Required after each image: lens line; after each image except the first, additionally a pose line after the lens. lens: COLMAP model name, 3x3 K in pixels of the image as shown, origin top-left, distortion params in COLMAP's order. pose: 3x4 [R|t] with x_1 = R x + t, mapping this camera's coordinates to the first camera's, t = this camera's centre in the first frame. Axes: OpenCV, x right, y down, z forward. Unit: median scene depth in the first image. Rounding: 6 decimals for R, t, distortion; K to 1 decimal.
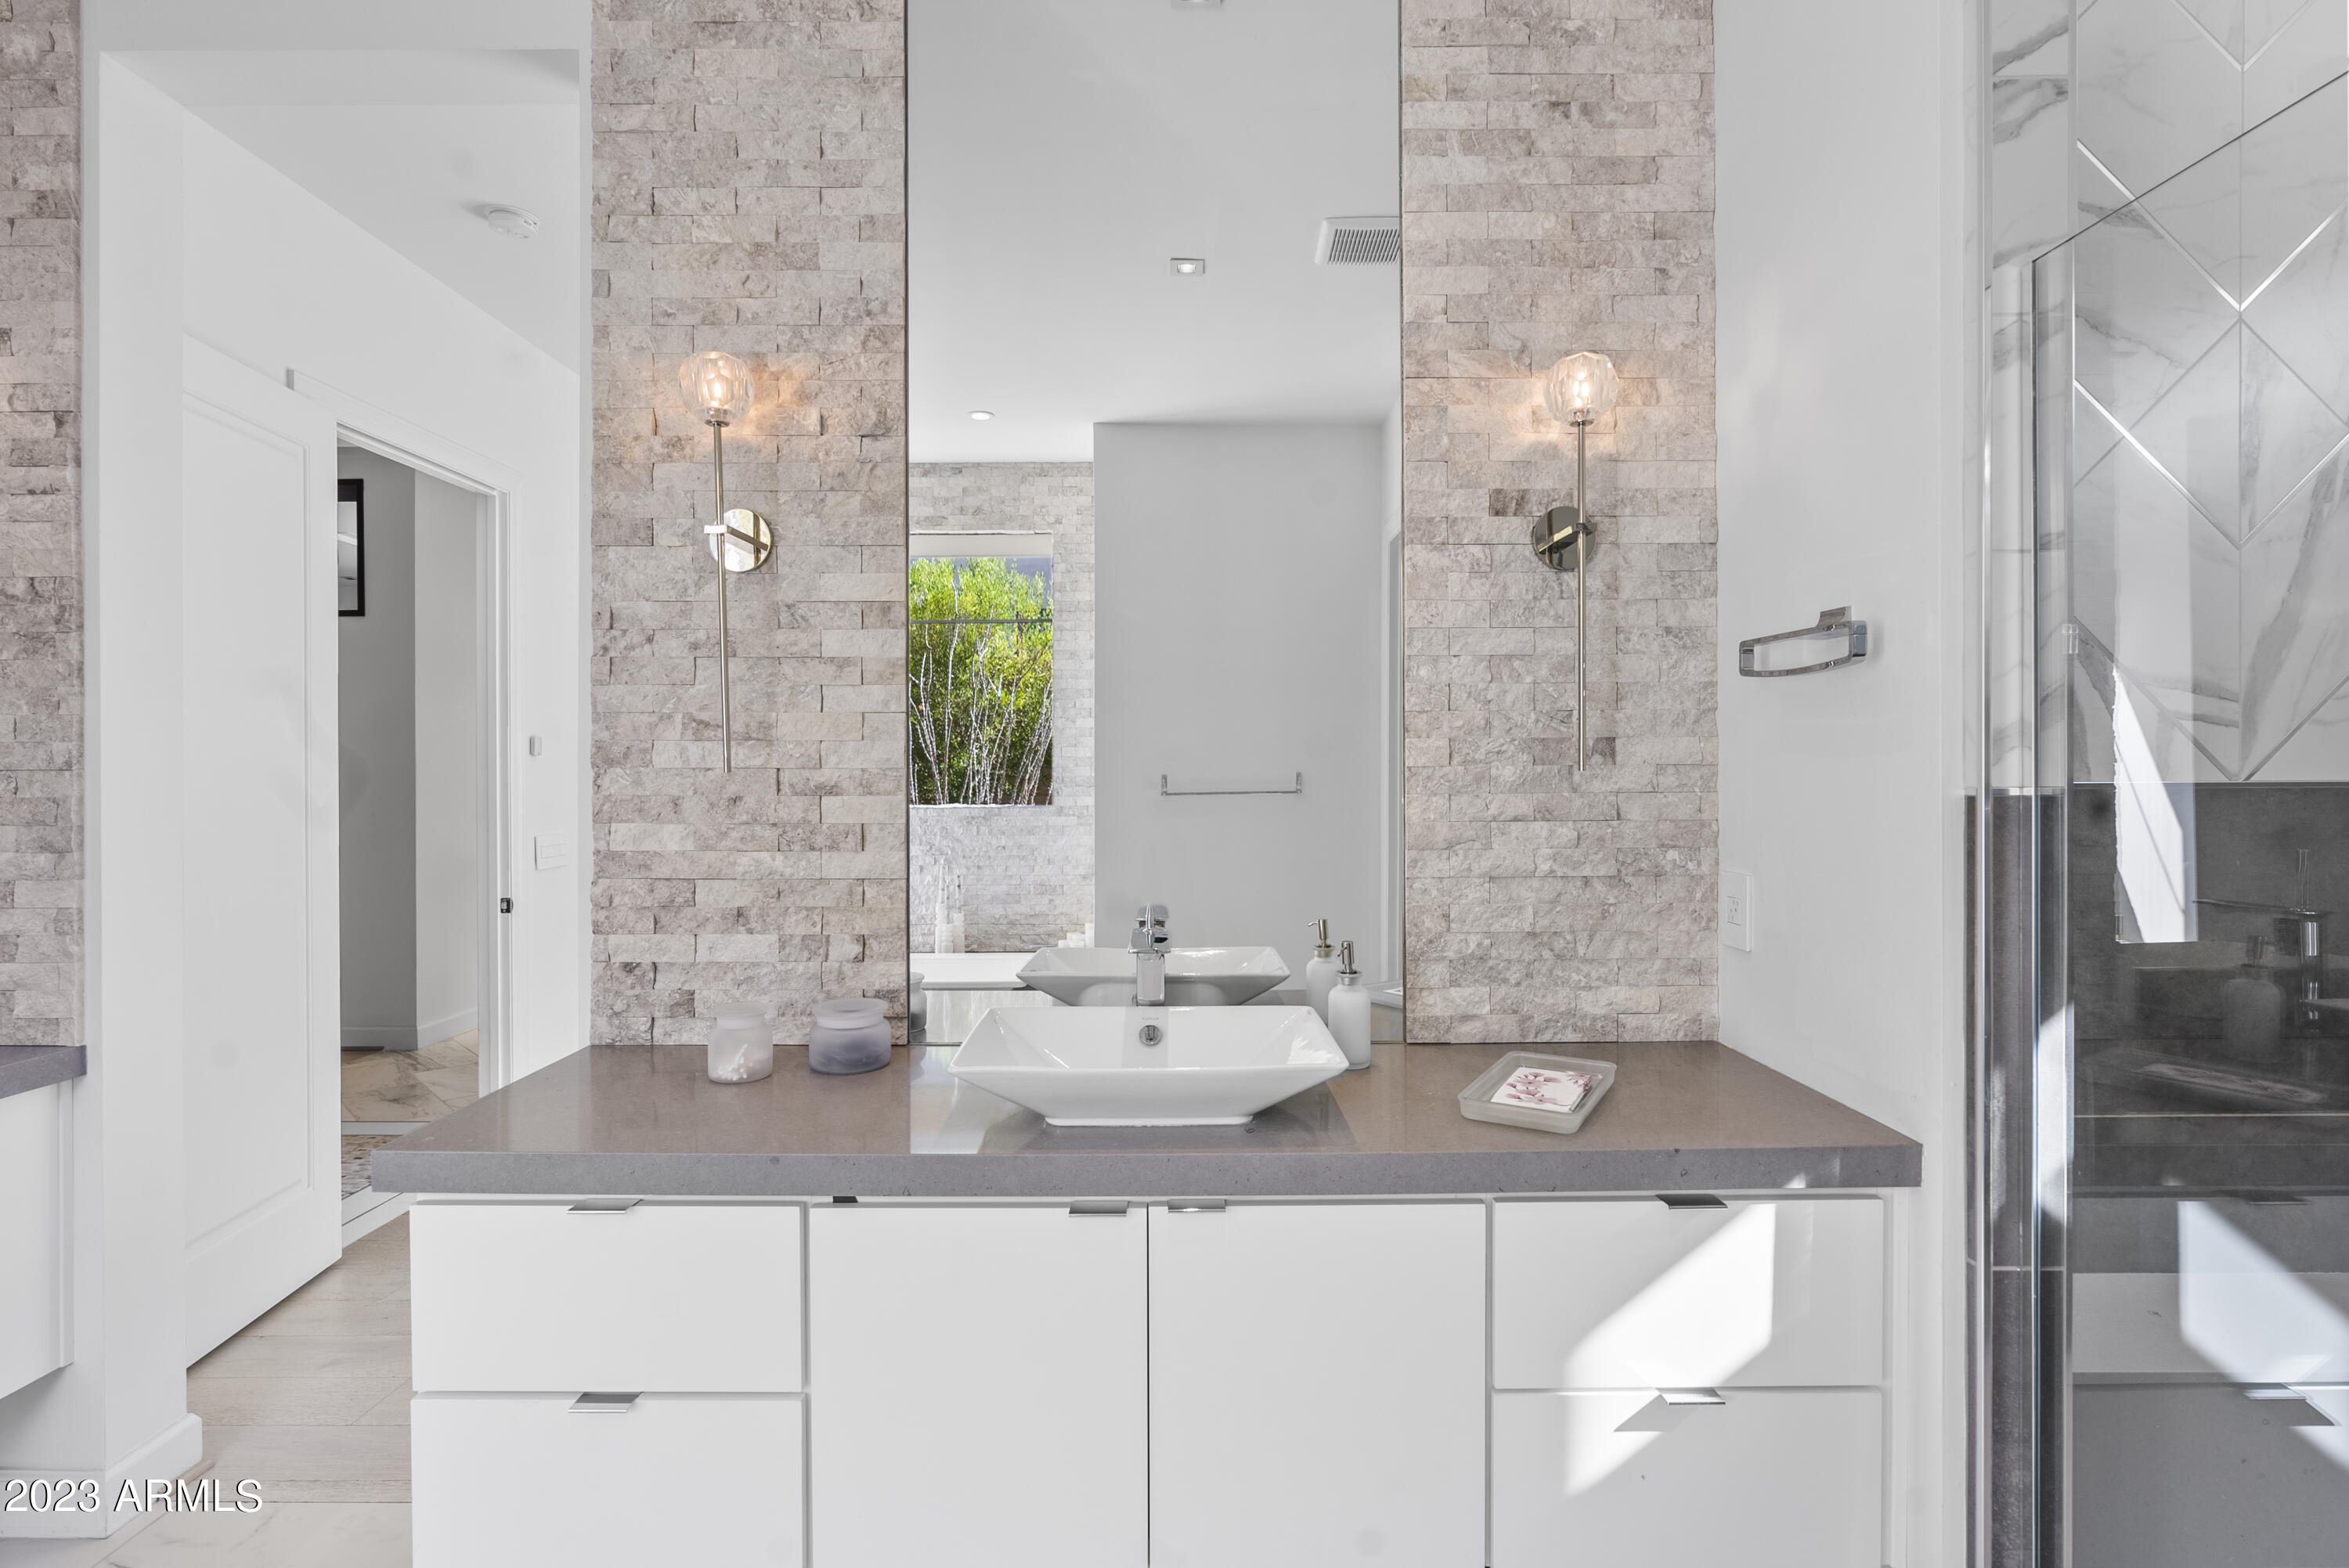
lens RADIAL K [[1110.1, 0, 1158.5], [0, 1110.1, 774.4], [0, 0, 1]] dist [-0.012072, 0.002275]
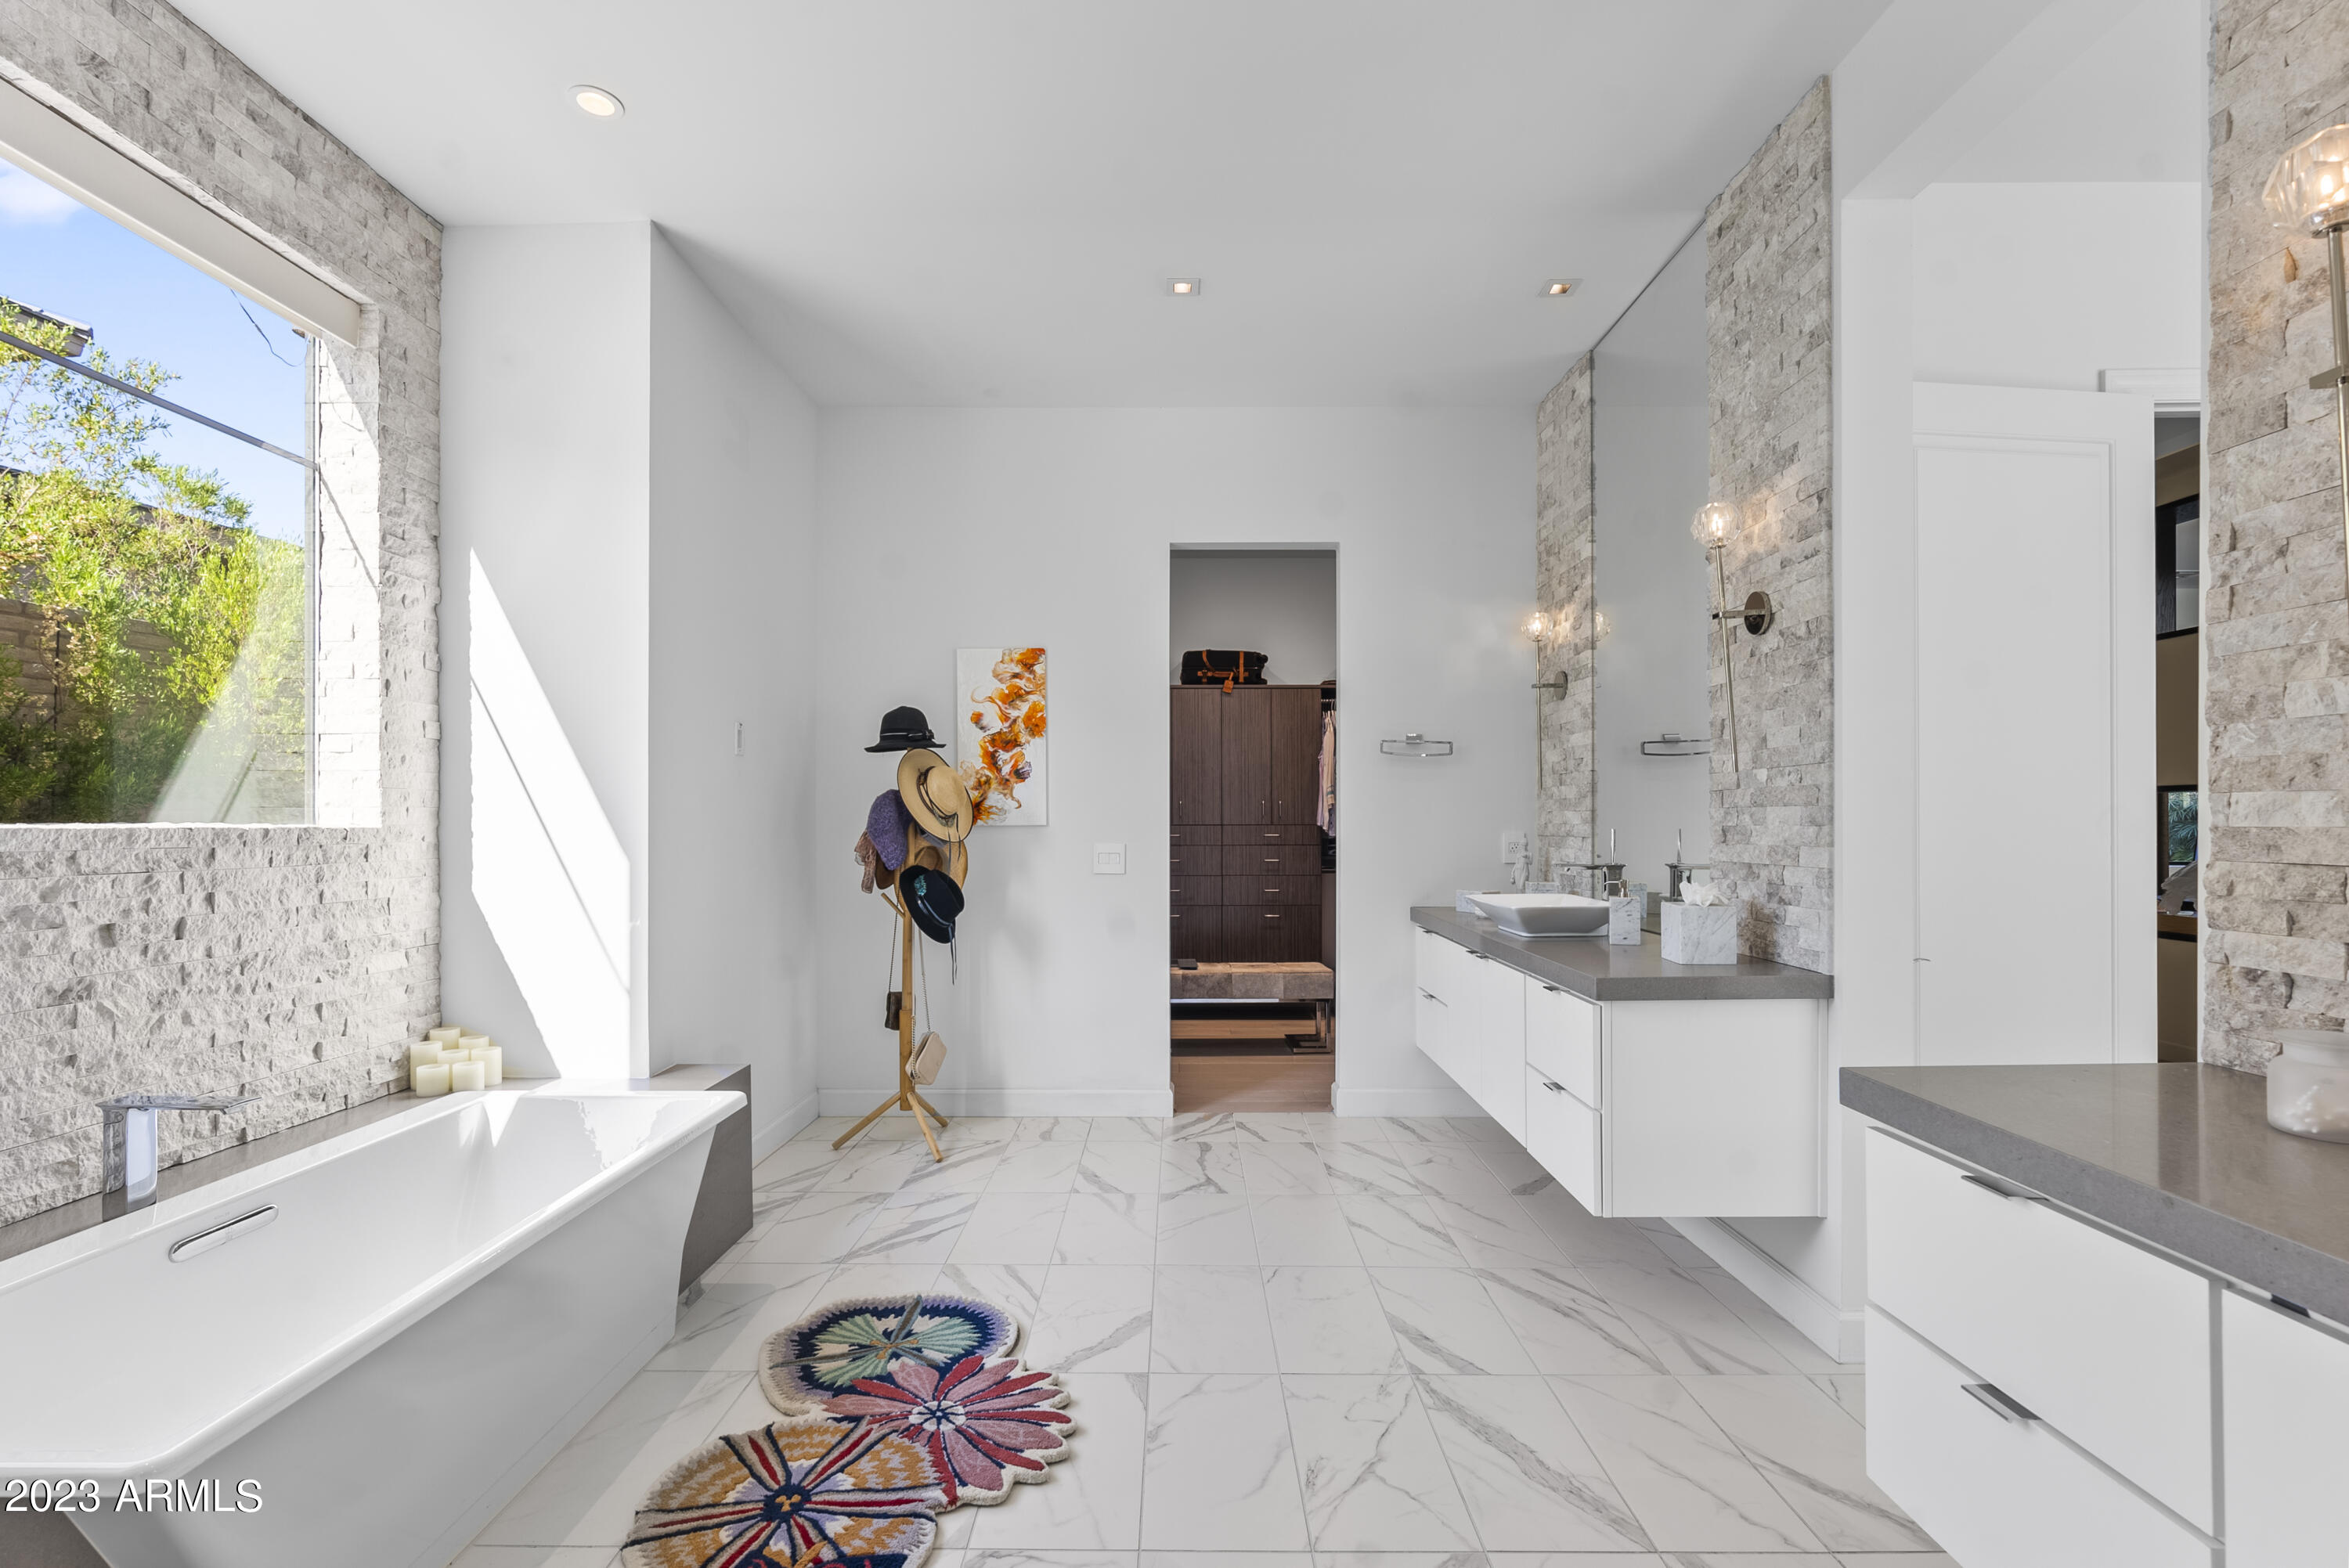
lens RADIAL K [[1060.0, 0, 1172.0], [0, 1060.0, 821.7], [0, 0, 1]] dist [-0.010693, 0.002905]
pose [[-0.017548, 0.002290, -0.999843, 0.282641], [-0.002478, 0.999994, 0.002334, 0.065459], [0.999843, 0.002518, -0.017543, 0.244444]]
